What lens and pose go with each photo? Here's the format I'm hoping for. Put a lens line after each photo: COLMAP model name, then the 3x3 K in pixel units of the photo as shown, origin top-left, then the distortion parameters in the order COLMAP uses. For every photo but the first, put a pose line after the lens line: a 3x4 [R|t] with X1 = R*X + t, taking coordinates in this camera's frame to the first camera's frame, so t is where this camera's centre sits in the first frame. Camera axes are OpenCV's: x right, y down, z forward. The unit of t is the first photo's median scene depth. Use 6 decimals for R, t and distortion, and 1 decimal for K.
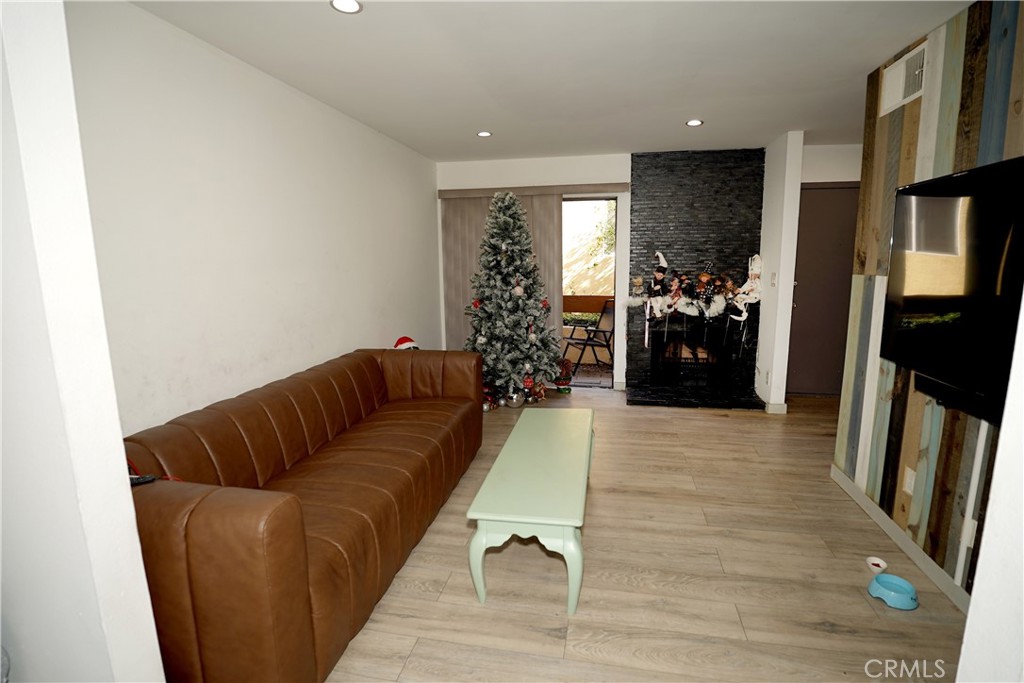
lens RADIAL K [[489.4, 0, 515.5], [0, 489.4, 336.0], [0, 0, 1]] dist [-0.037806, 0.006375]
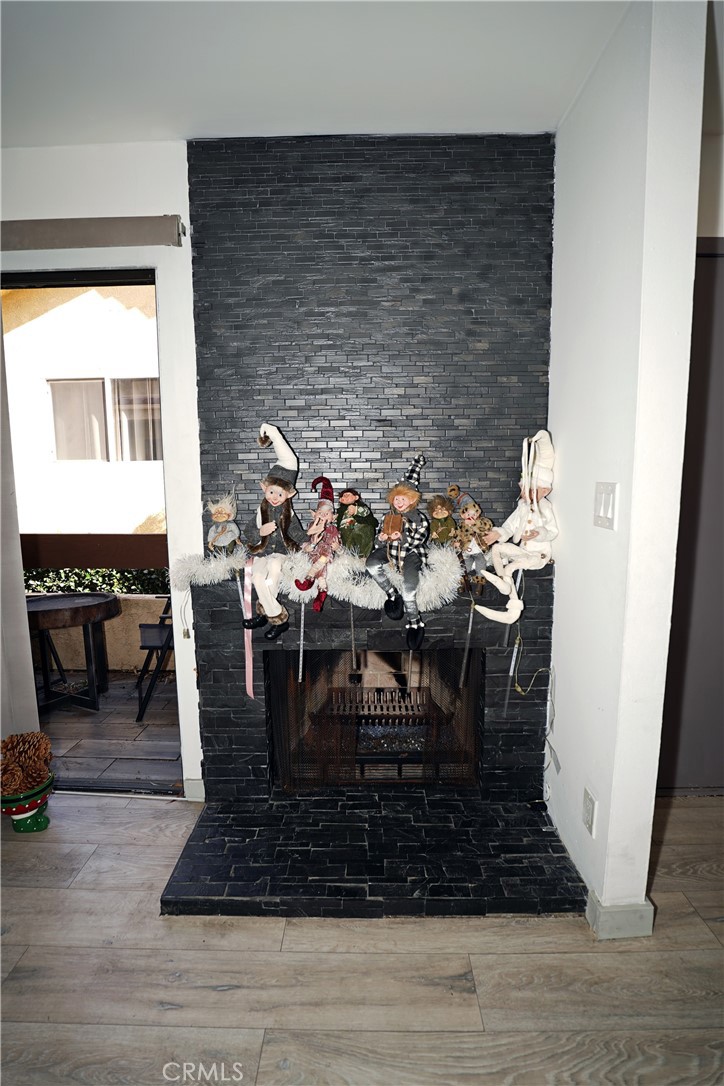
lens RADIAL K [[519.0, 0, 357.9], [0, 519.0, 546.2], [0, 0, 1]] dist [-0.037806, 0.006375]
pose [[0.983963, -0.023118, 0.176869, 0.290621], [0.026705, 0.999483, -0.017924, -0.079894], [-0.176363, 0.022360, 0.984071, 0.638864]]
